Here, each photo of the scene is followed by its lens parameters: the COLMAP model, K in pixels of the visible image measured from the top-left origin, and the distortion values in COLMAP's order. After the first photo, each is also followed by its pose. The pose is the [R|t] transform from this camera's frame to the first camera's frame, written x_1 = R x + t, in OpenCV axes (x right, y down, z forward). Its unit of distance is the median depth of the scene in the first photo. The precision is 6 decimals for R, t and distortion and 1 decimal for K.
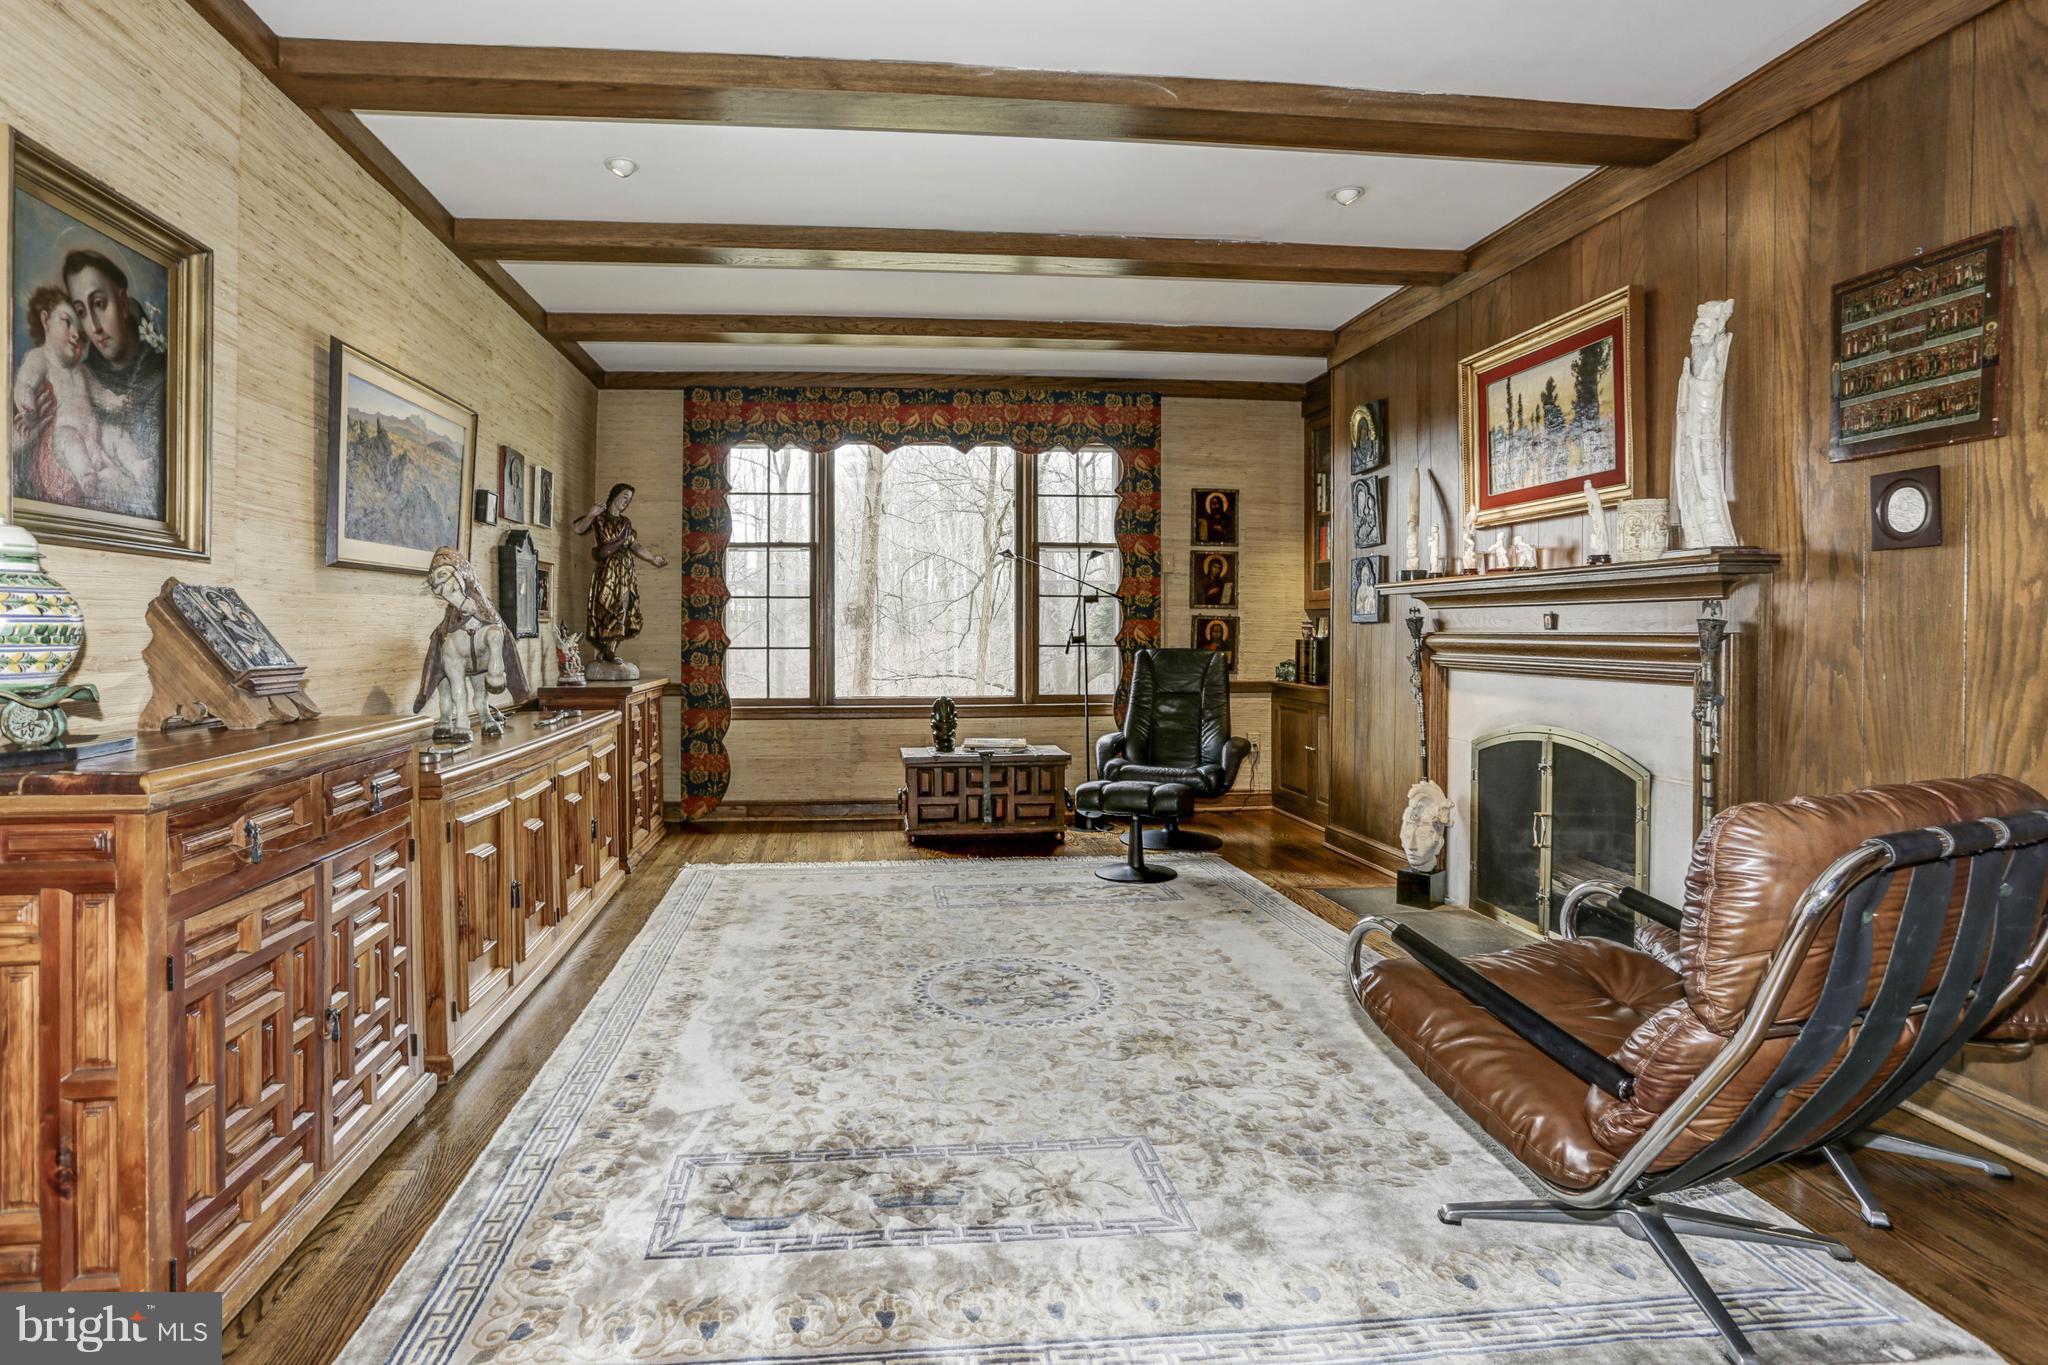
lens RADIAL K [[1022.7, 0, 970.3], [0, 1022.7, 638.7], [0, 0, 1]] dist [-0.057172, 0.028336]
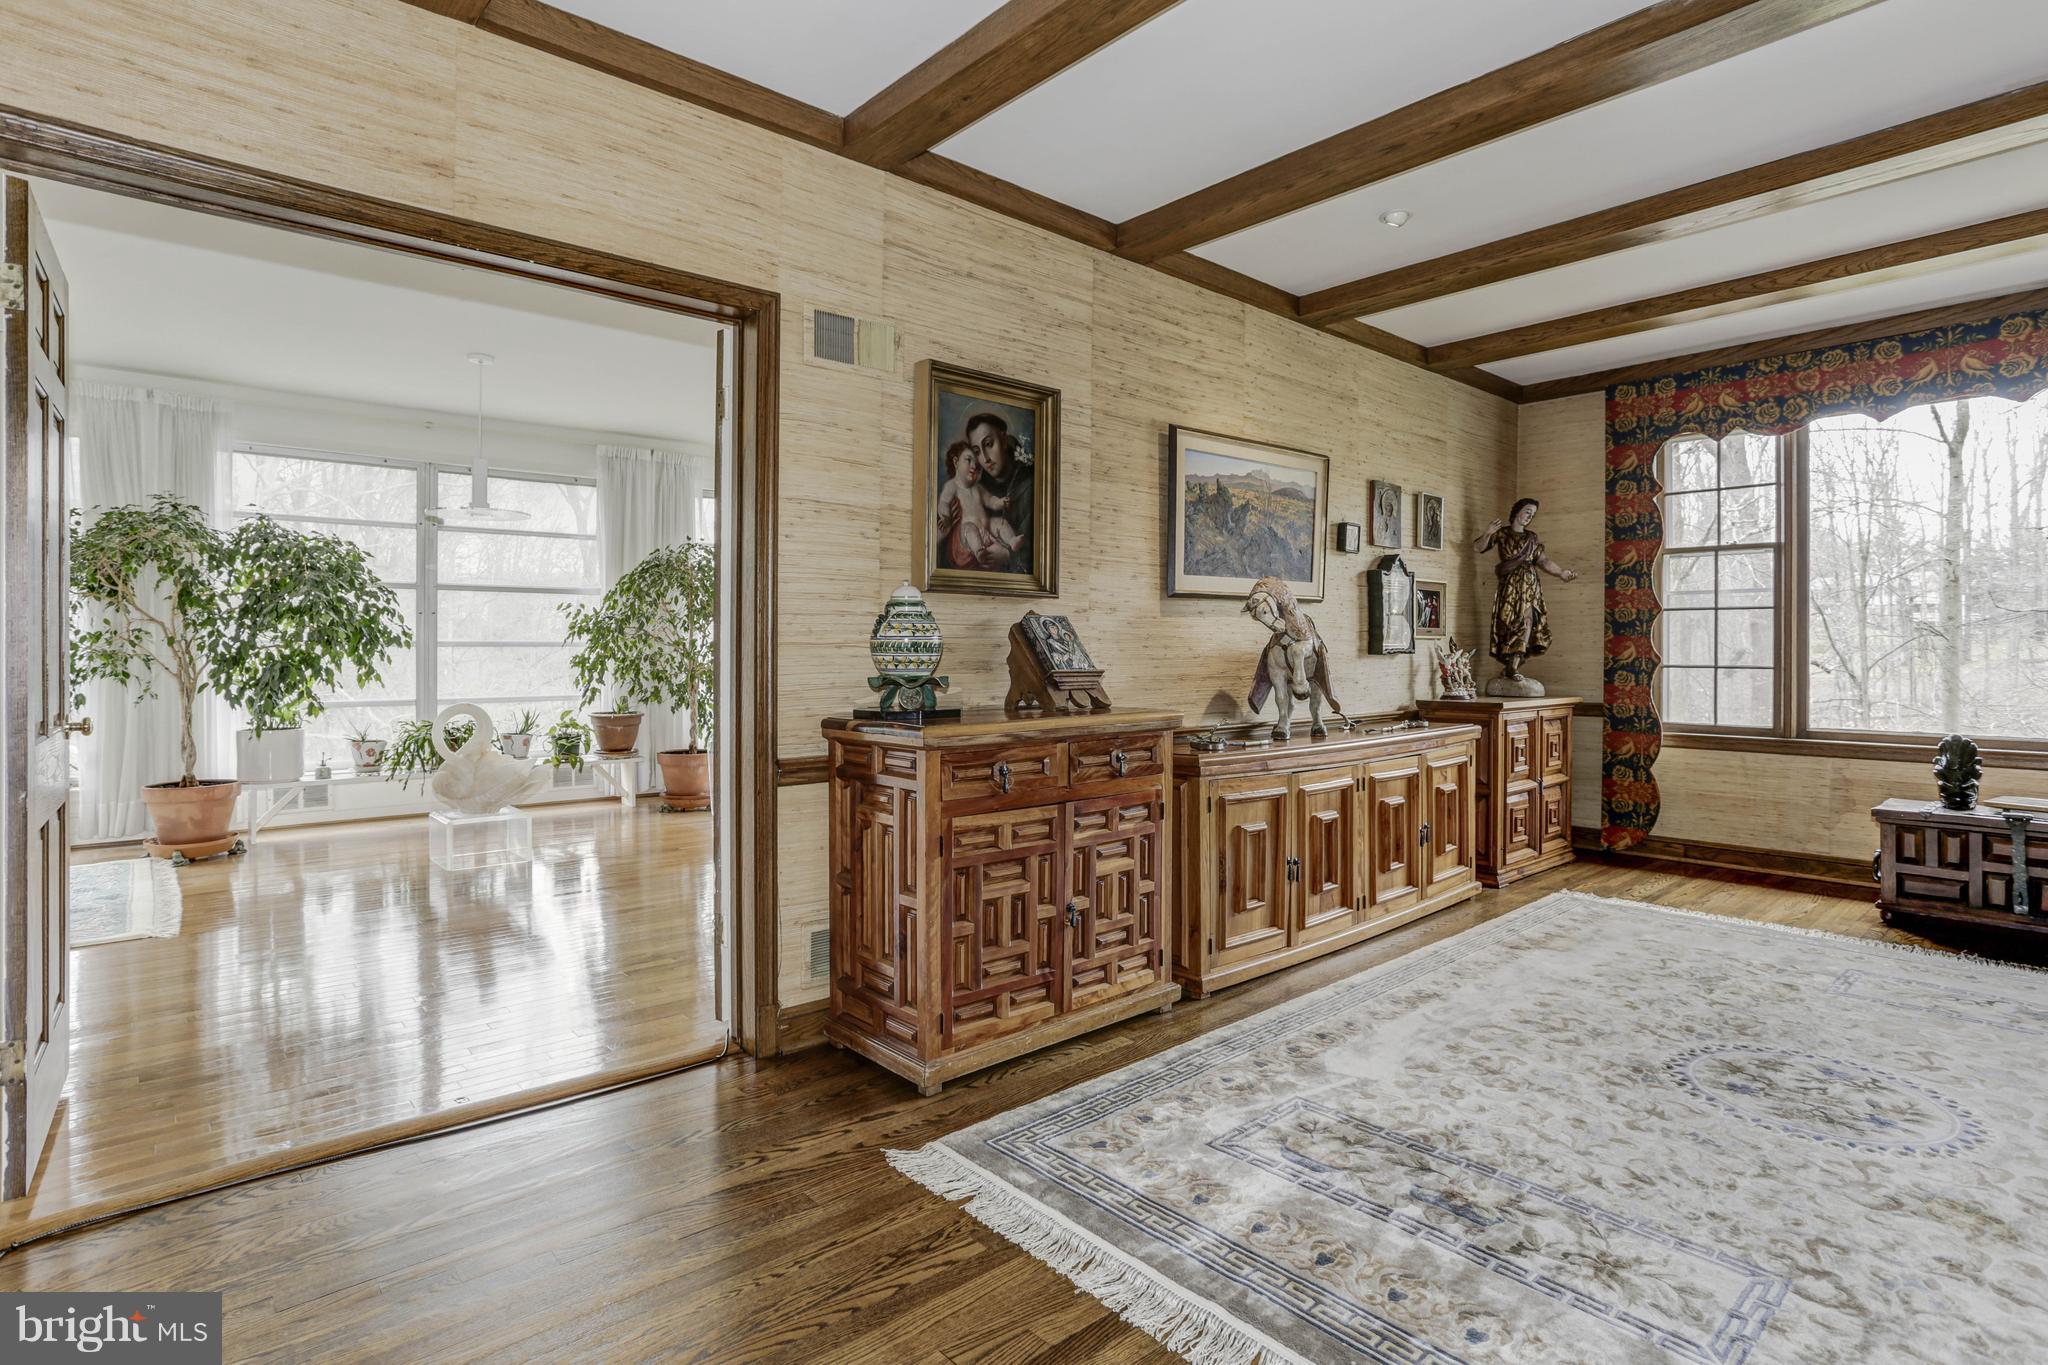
lens RADIAL K [[1022.7, 0, 1018.3], [0, 1022.7, 661.0], [0, 0, 1]] dist [-0.057172, 0.028336]
pose [[0.596120, 0.011690, -0.802810, 0.266926], [-0.007404, 0.999932, 0.009063, 0.000695], [0.802861, 0.000541, 0.596166, 0.025546]]
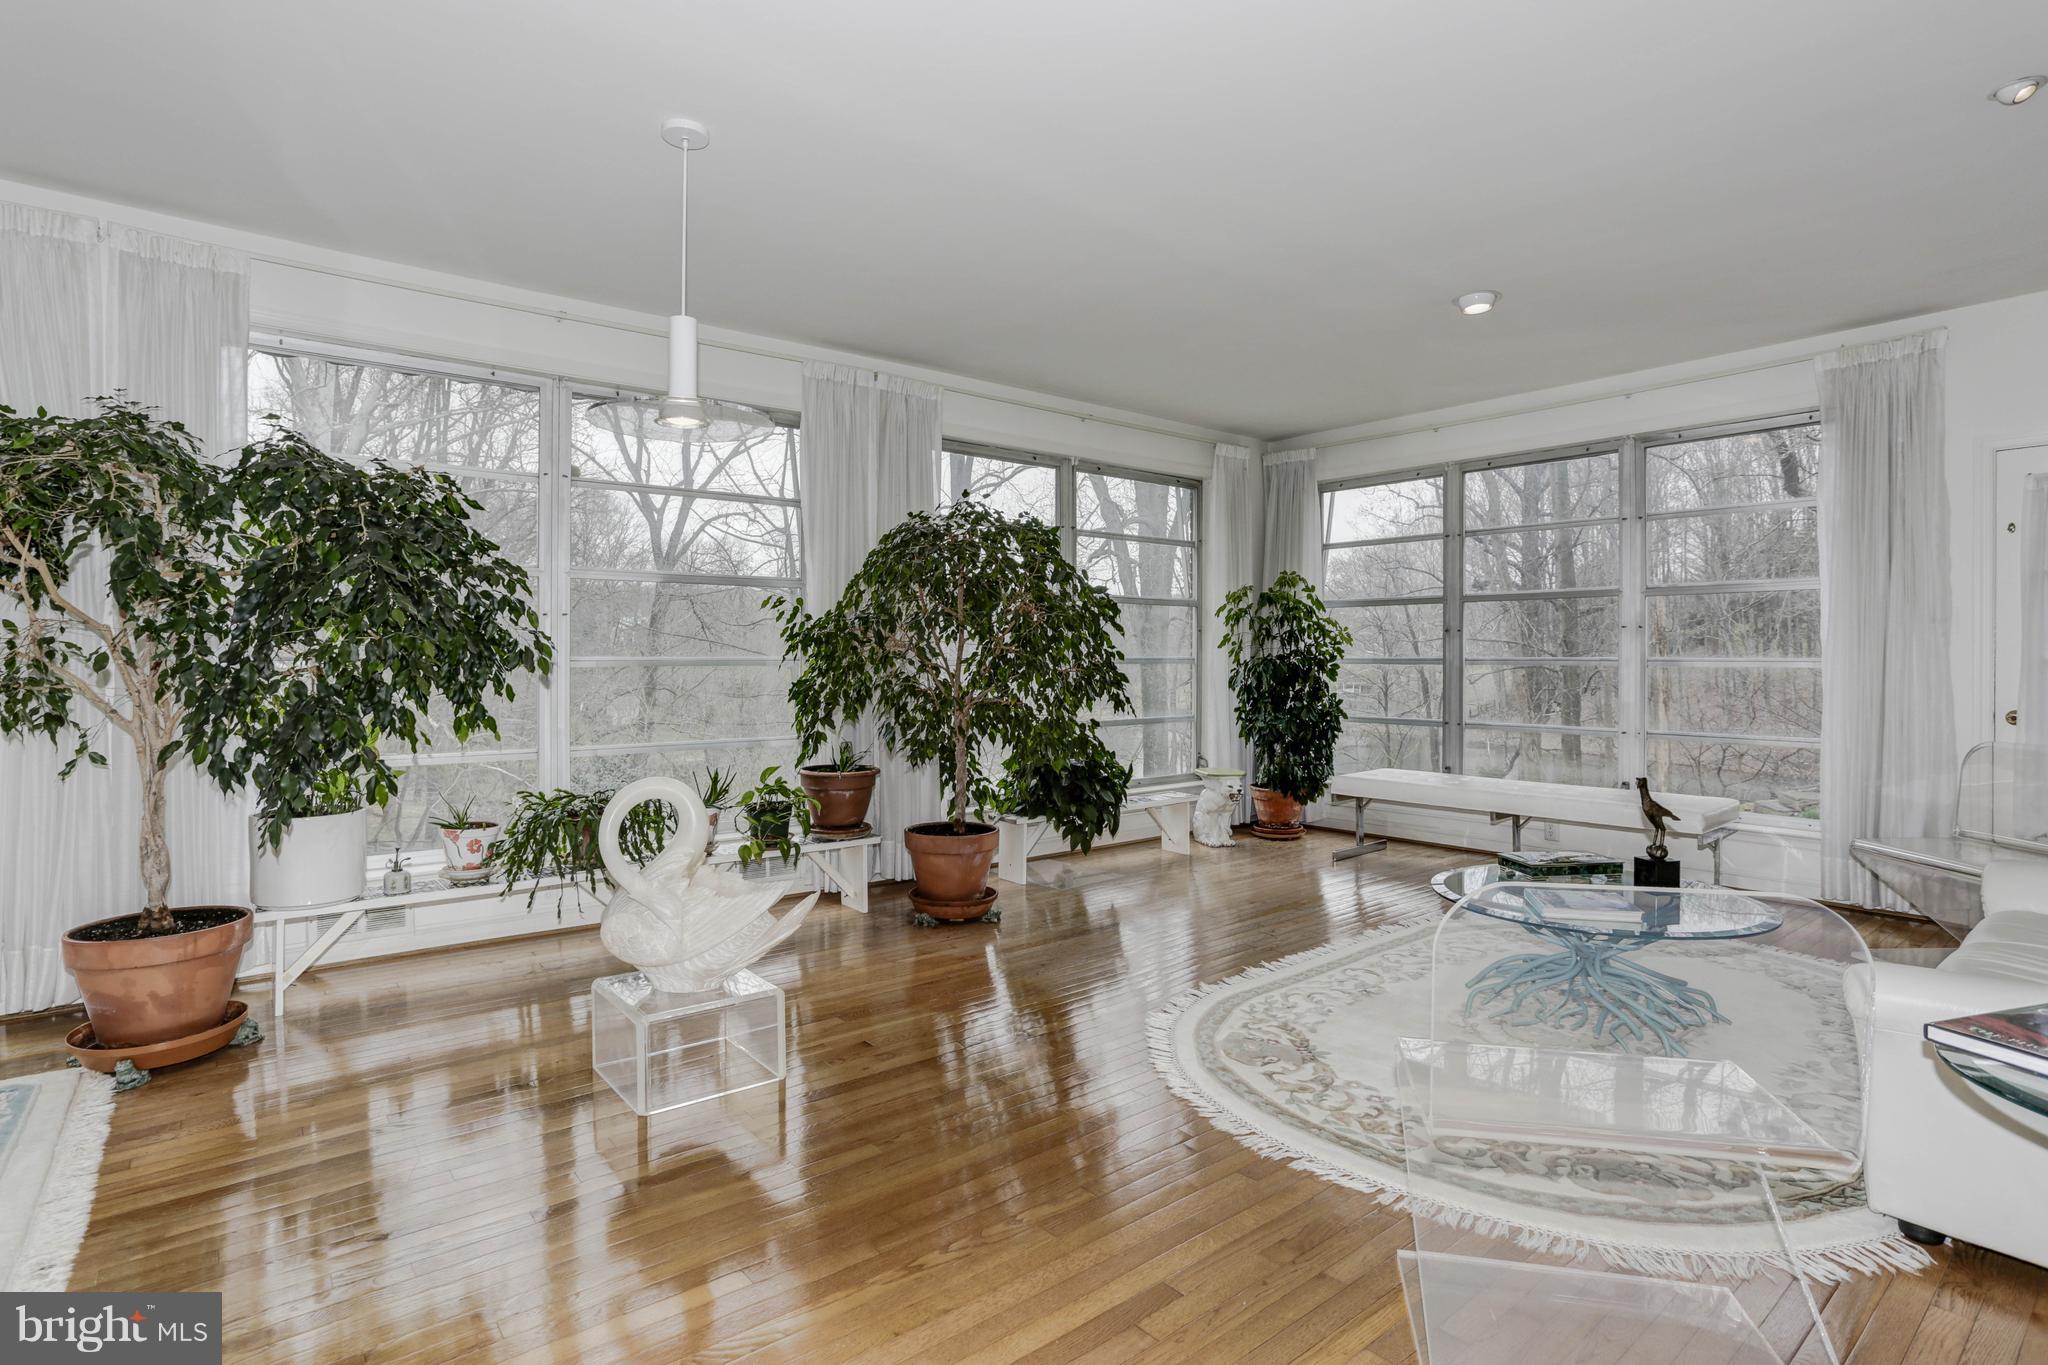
lens RADIAL K [[1022.7, 0, 1028.7], [0, 1022.7, 674.2], [0, 0, 1]] dist [-0.057172, 0.028336]
pose [[0.558252, 0.011891, -0.829586, -0.712578], [-0.005091, 0.999928, 0.010907, -0.009115], [0.829656, -0.001865, 0.558272, 0.059077]]
